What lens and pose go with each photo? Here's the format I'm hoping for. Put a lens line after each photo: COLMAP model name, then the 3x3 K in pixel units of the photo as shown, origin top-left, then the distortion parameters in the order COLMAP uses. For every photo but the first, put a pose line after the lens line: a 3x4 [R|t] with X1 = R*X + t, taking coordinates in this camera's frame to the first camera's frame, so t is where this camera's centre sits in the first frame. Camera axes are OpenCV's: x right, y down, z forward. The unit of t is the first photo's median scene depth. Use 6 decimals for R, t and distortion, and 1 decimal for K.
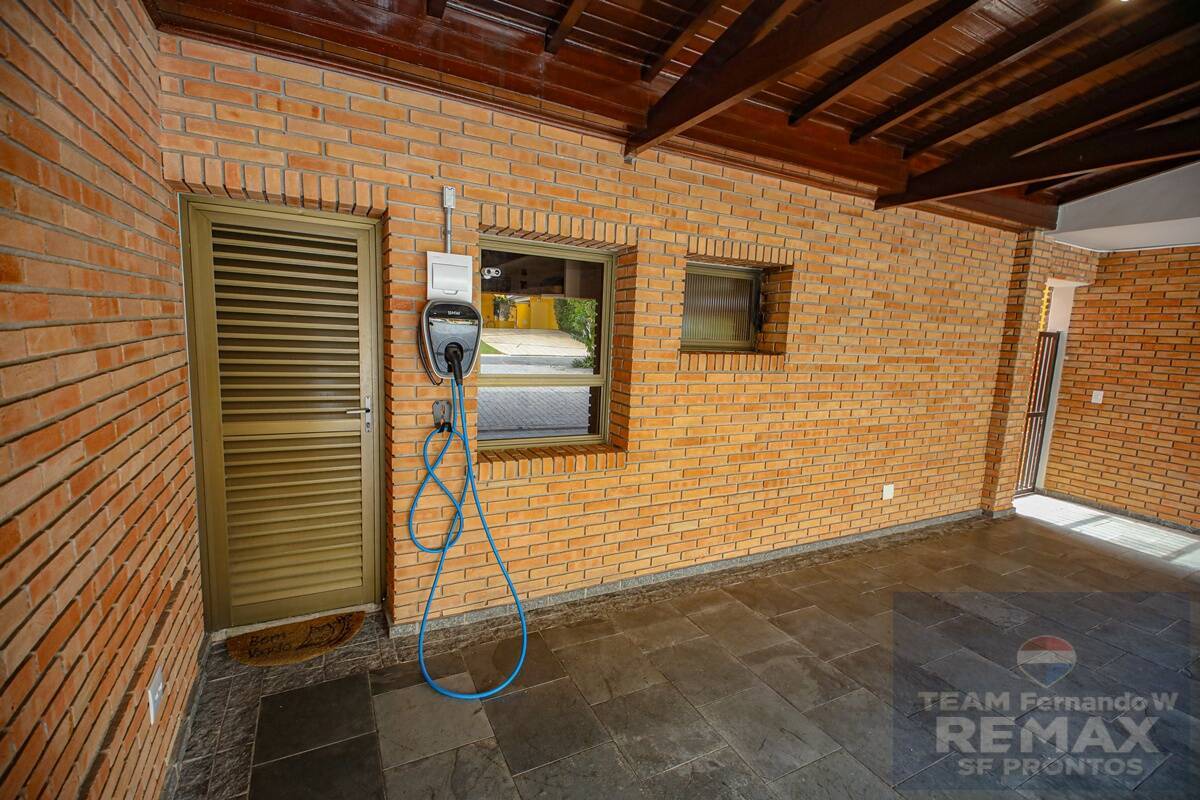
lens RADIAL K [[527.9, 0, 595.1], [0, 527.9, 402.2], [0, 0, 1]] dist [0.024840, -0.020149]
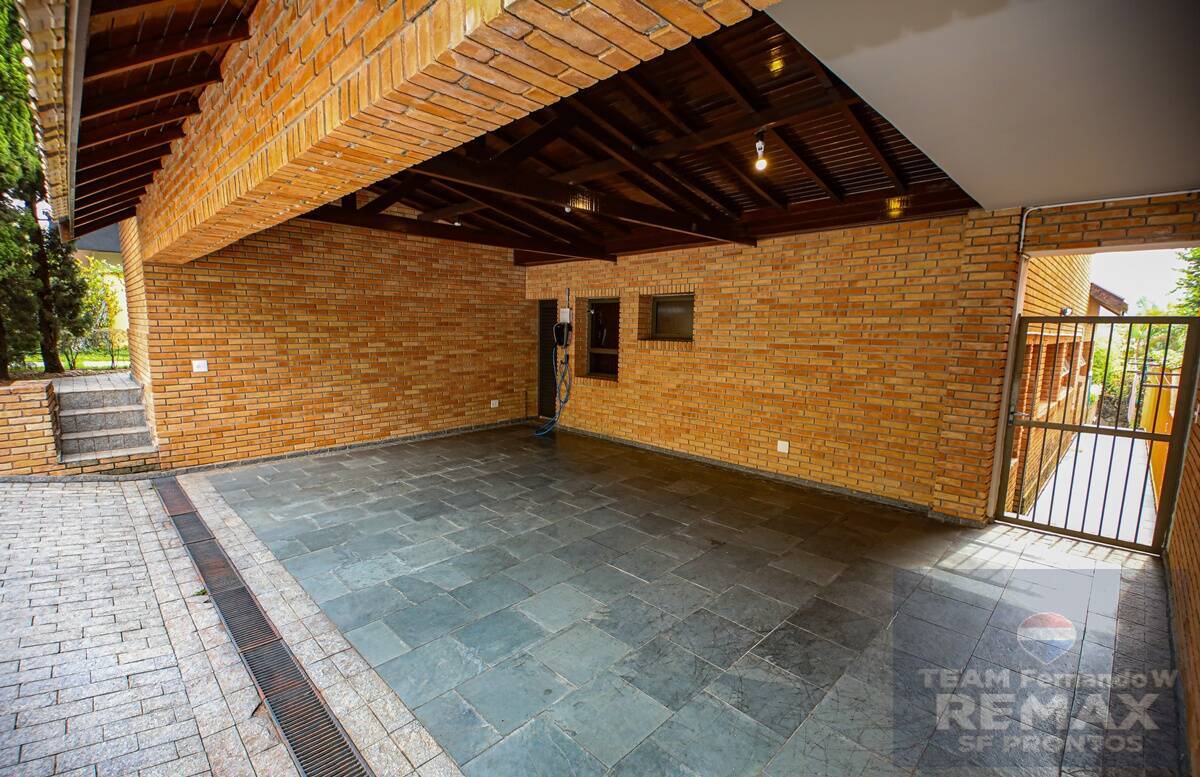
lens RADIAL K [[516.3, 0, 598.7], [0, 516.3, 392.5], [0, 0, 1]] dist [0.017193, -0.013321]
pose [[0.304558, 0.077833, -0.949308, 1.883395], [-0.131946, 0.990494, 0.038879, 0.052752], [0.943310, 0.113416, 0.311933, 0.176249]]
